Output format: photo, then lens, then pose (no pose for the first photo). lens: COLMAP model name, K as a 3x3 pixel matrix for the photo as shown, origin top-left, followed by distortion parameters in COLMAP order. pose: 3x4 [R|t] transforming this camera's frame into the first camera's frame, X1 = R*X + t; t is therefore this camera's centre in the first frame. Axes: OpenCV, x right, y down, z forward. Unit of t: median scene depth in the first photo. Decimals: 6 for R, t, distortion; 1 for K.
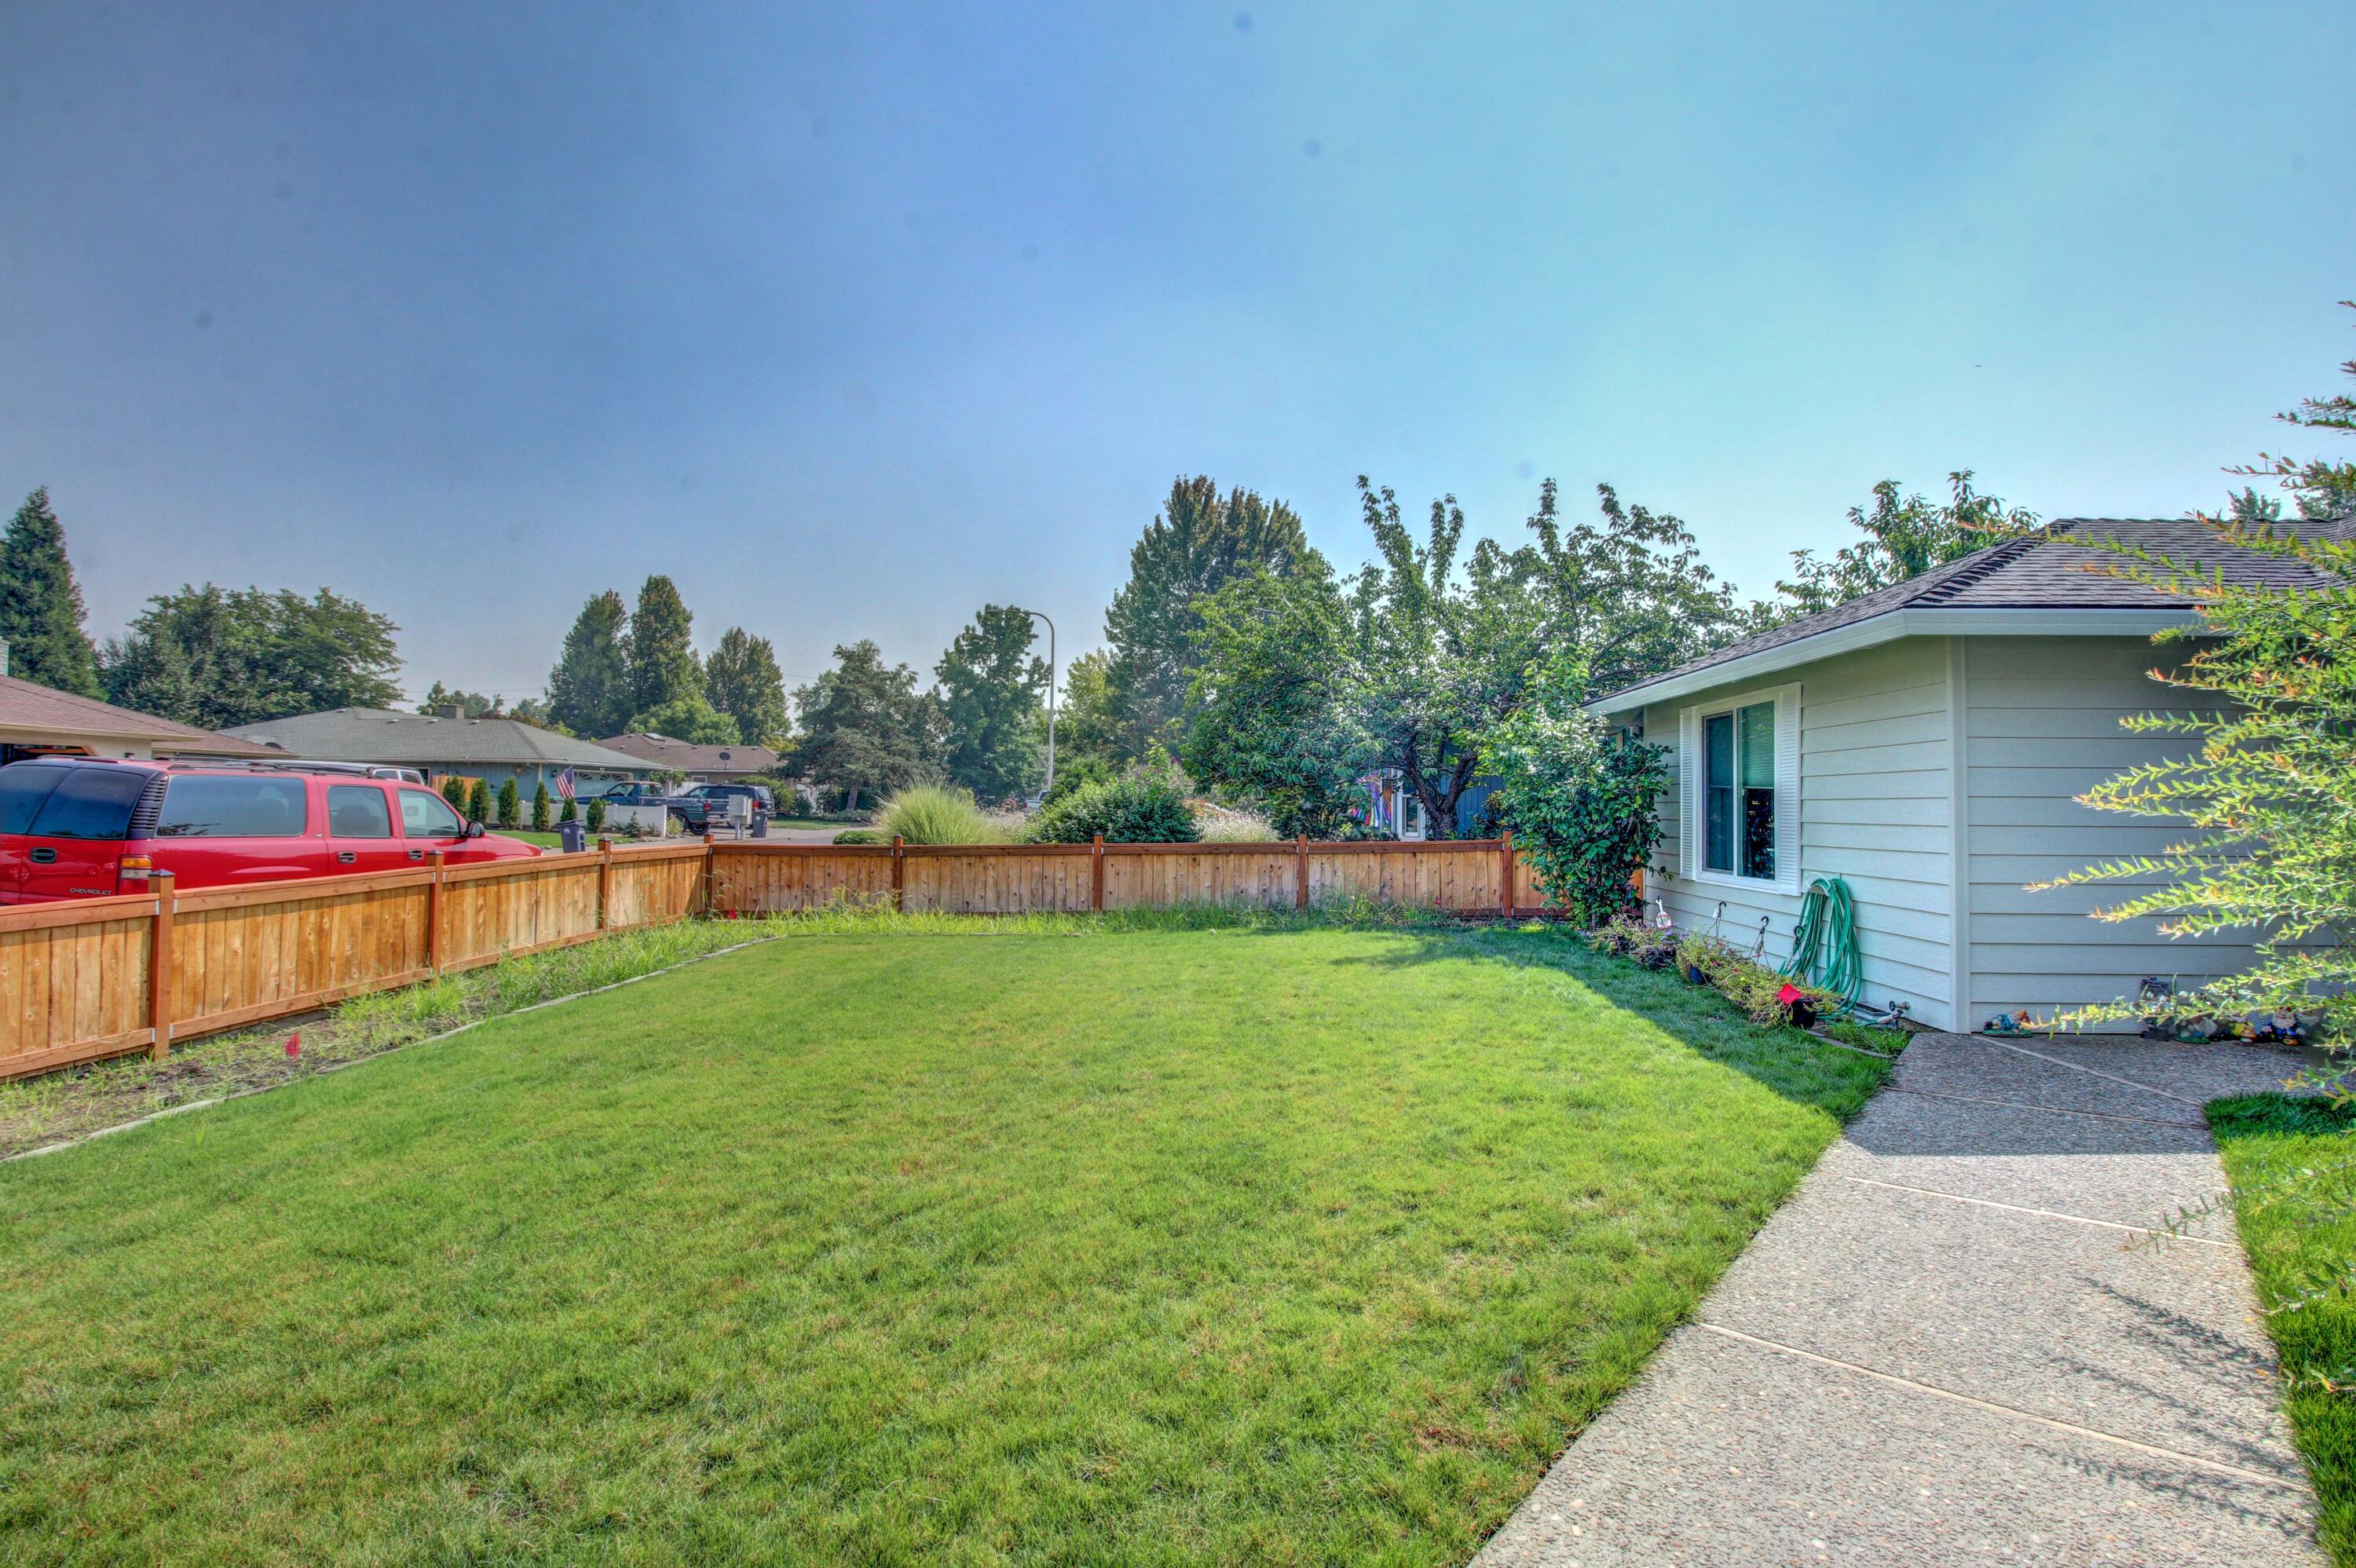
lens RADIAL K [[1088.5, 0, 1178.0], [0, 1088.5, 784.0], [0, 0, 1]] dist [0.000927, 0.000133]
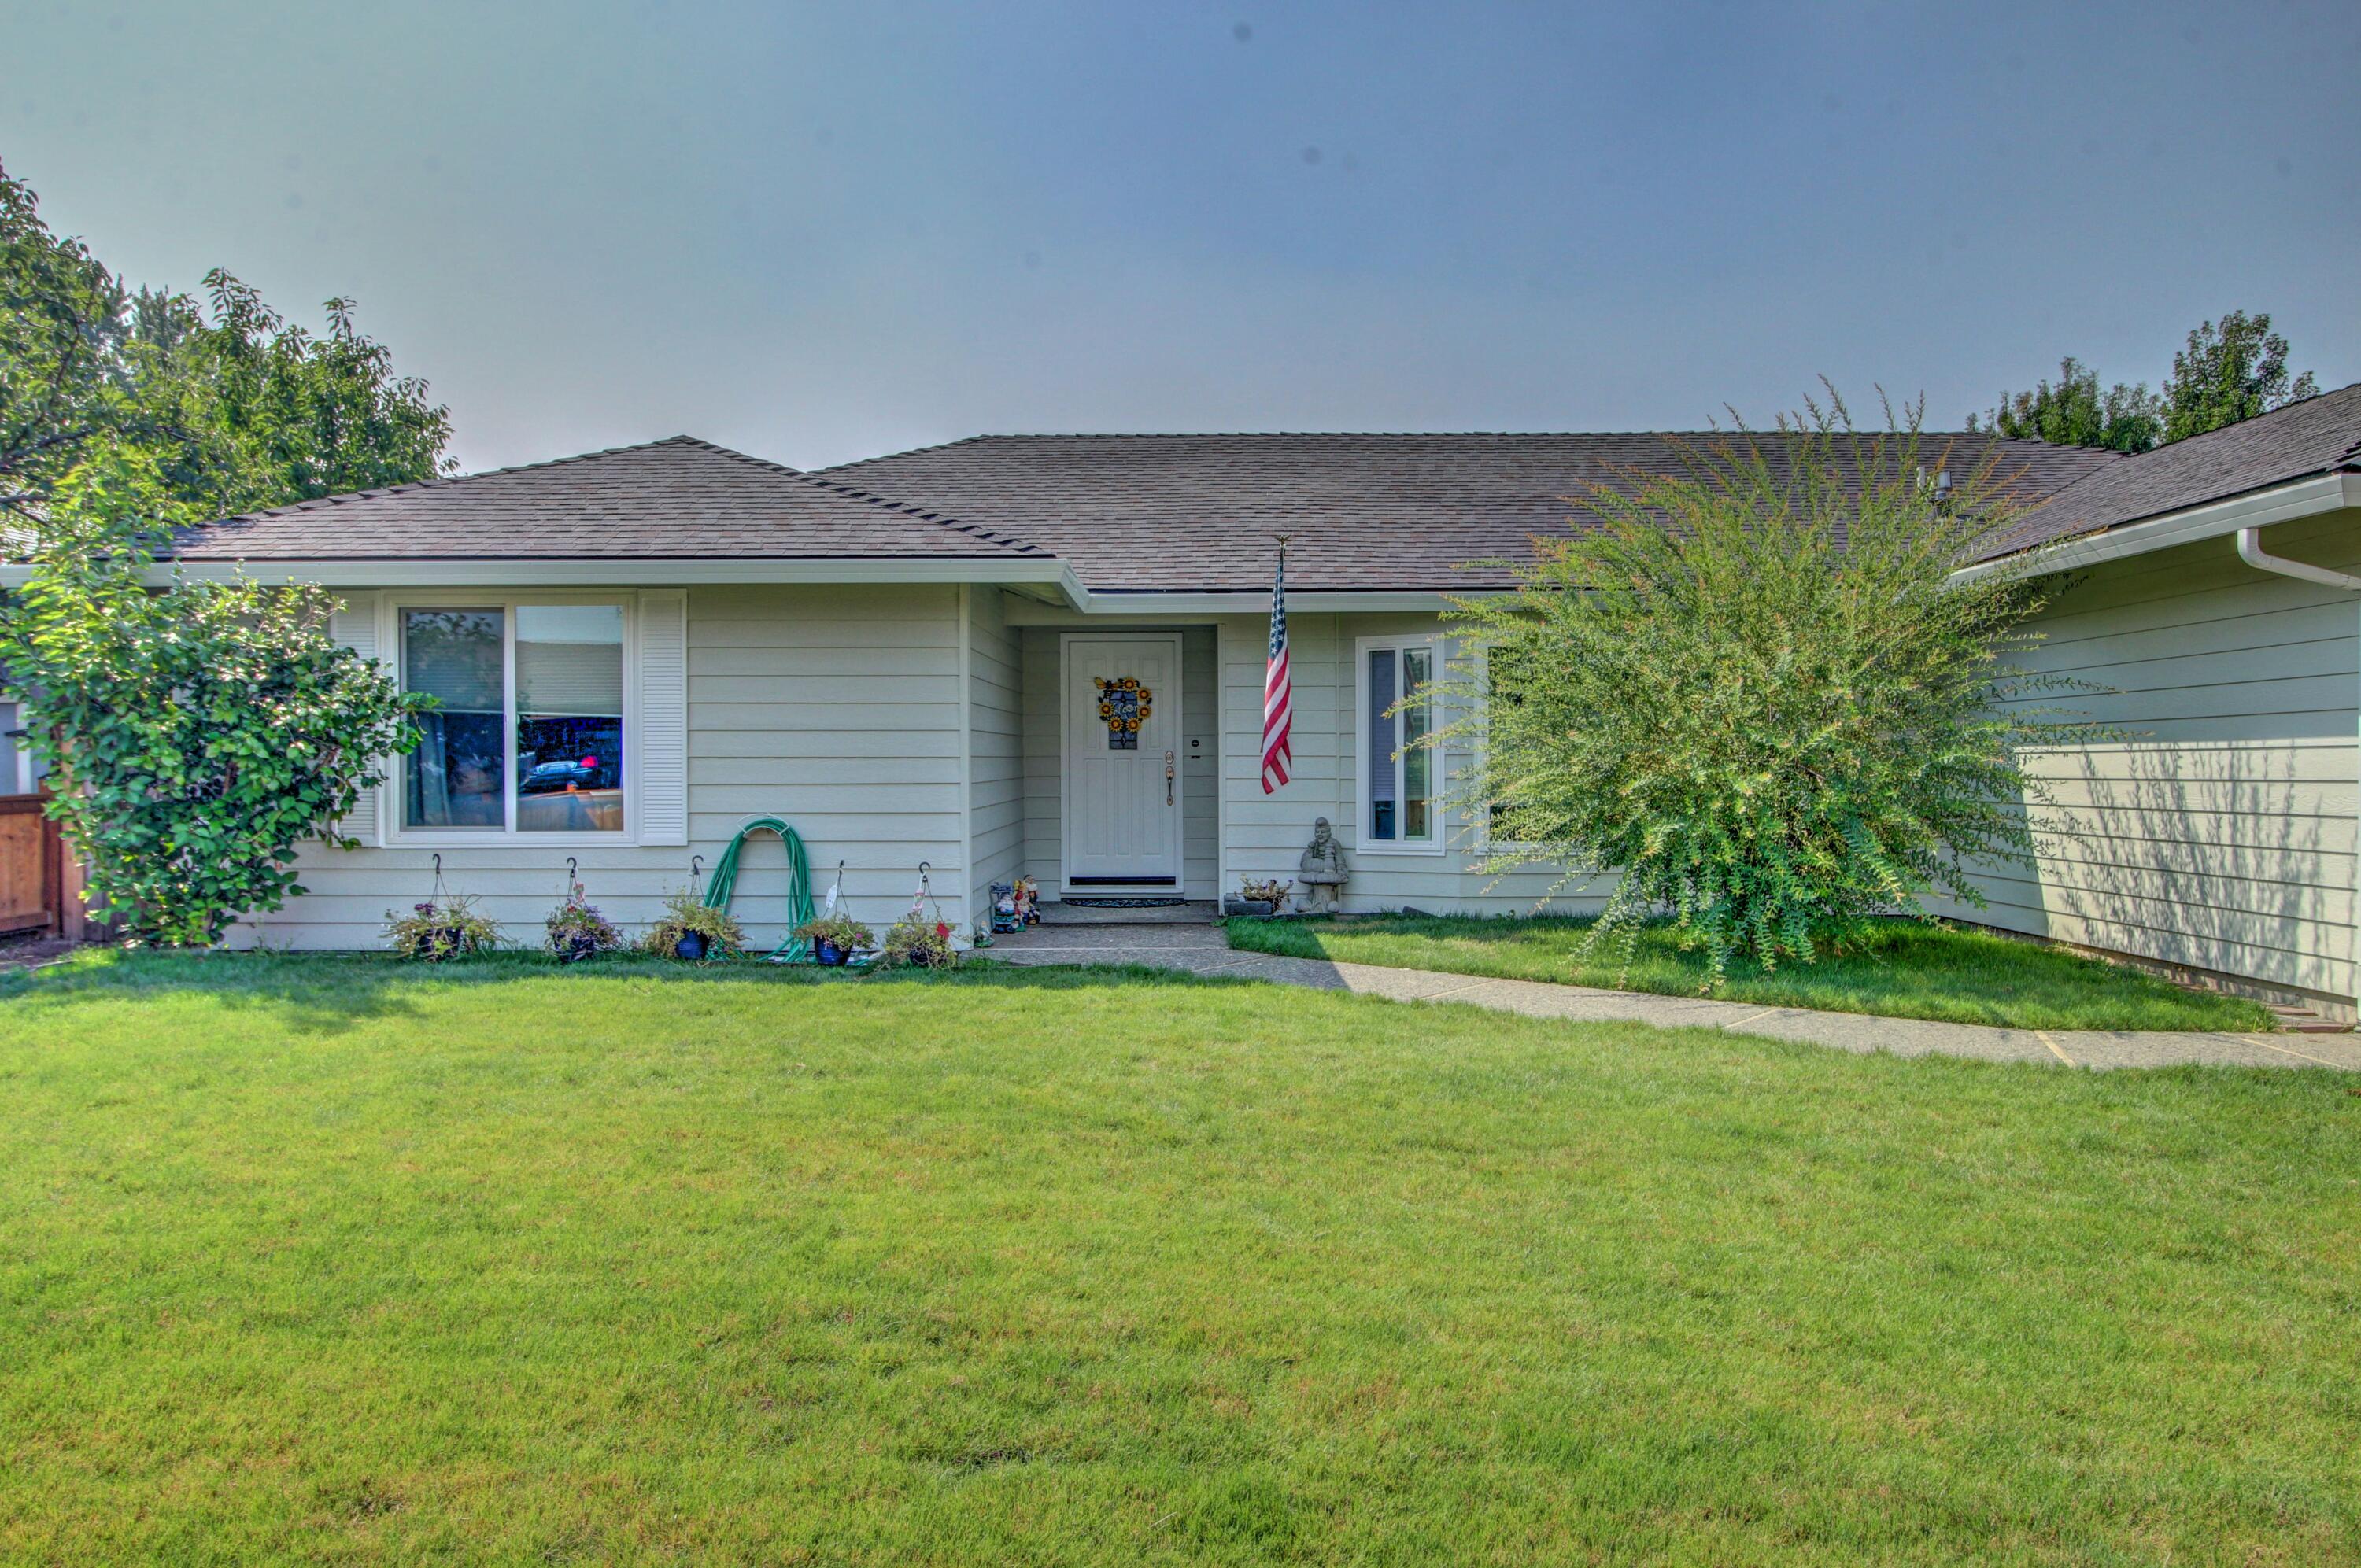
lens RADIAL K [[1776.5, 0, 1180.5], [0, 1776.5, 784.0], [0, 0, 1]] dist [0.006332, 0.001517]
pose [[-0.048028, -0.015533, 0.998725, -0.679151], [-0.020740, 0.999679, 0.014550, 0.023145], [-0.998631, -0.020014, -0.048334, 0.575177]]
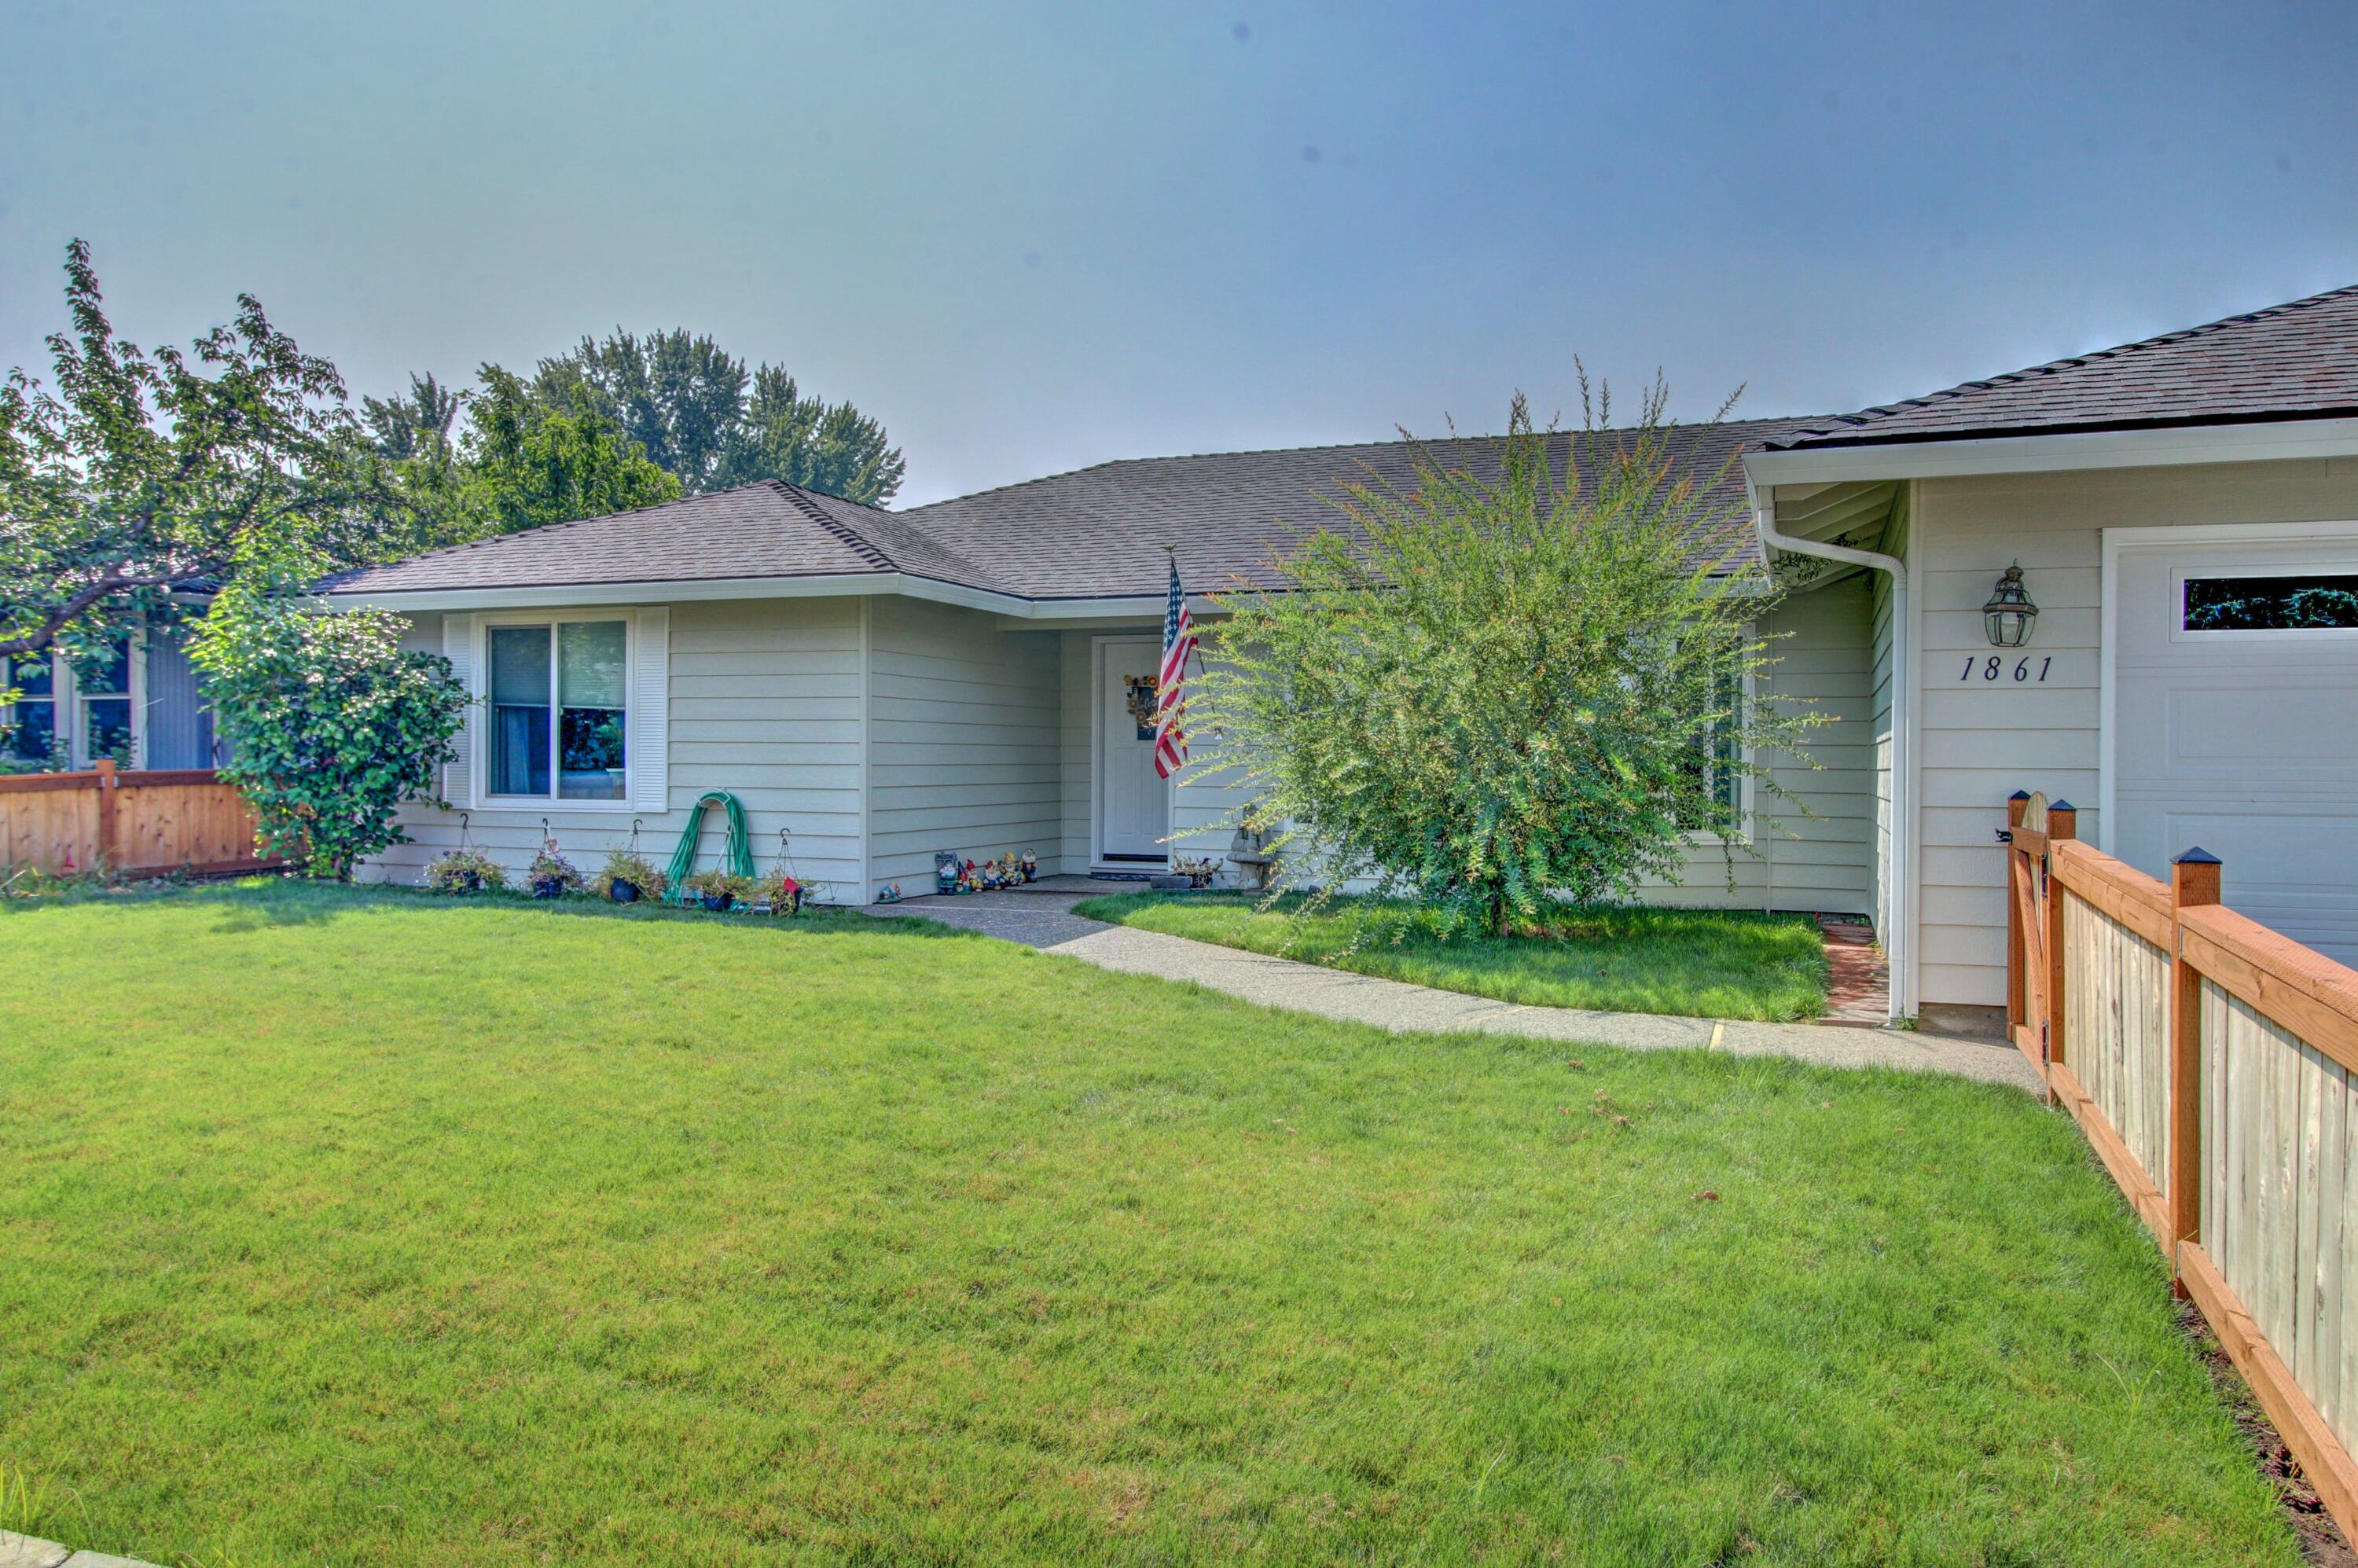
lens RADIAL K [[1740.3, 0, 1179.0], [0, 1740.3, 784.0], [0, 0, 1]] dist [-0.002071, -0.000698]
pose [[0.301861, -0.015439, 0.953227, -0.730044], [-0.027410, 0.999315, 0.024866, 0.016840], [-0.952958, -0.033634, 0.301231, 0.023674]]
